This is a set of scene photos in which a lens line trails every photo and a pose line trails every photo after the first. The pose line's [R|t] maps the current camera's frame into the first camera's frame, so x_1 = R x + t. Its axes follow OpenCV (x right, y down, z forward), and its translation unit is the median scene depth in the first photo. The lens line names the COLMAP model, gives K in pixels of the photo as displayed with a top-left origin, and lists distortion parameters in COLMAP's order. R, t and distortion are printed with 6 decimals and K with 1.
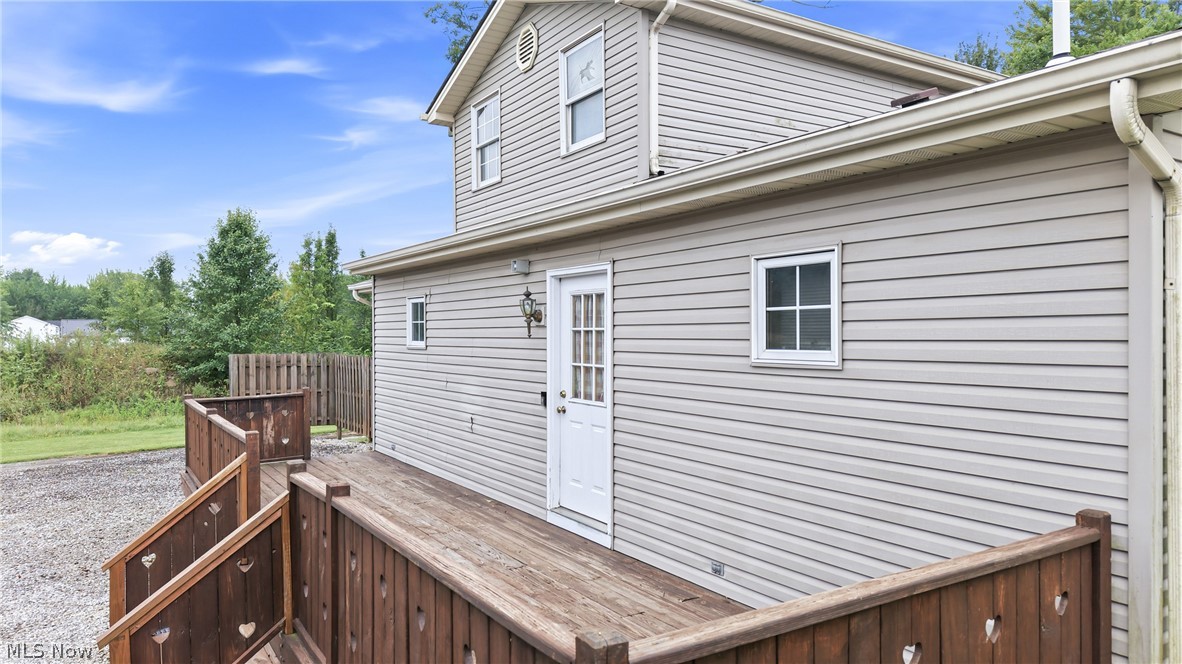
lens RADIAL K [[788.6, 0, 542.1], [0, 788.6, 324.0], [0, 0, 1]] dist [0.077208, -0.000963]
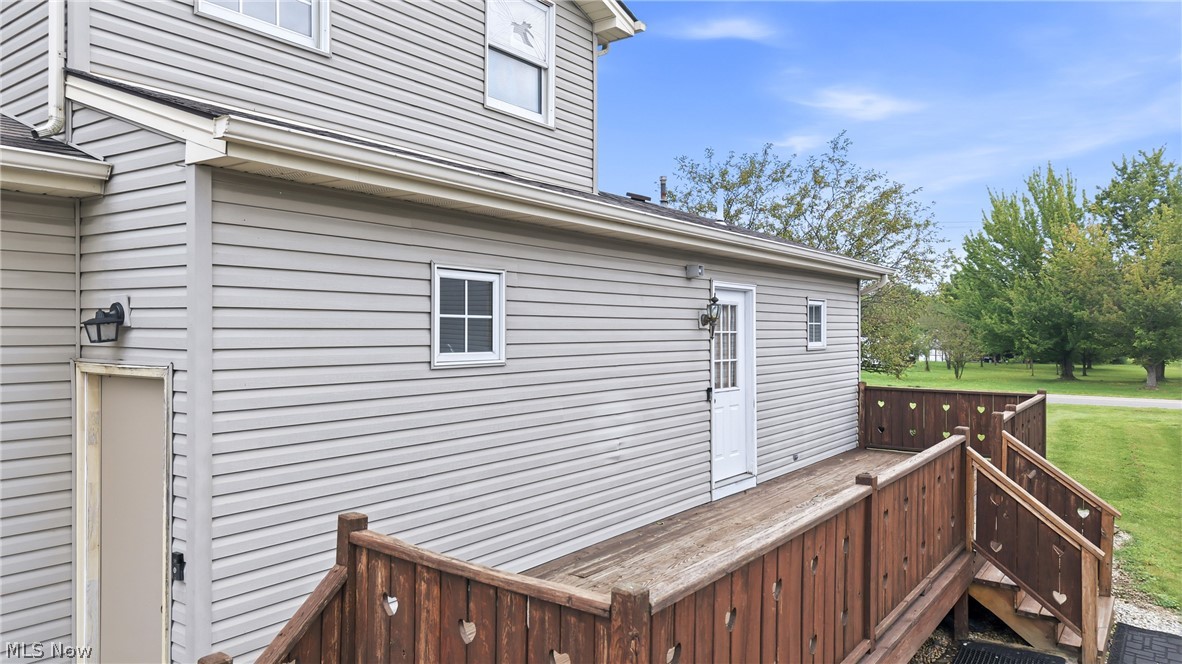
lens RADIAL K [[788.6, 0, 493.9], [0, 788.6, 358.5], [0, 0, 1]] dist [0.077208, -0.000963]
pose [[-0.361246, -0.018156, 0.932294, -0.798206], [-0.002695, 0.999827, 0.018427, 0.020774], [-0.932467, 0.004144, -0.361233, 1.442713]]
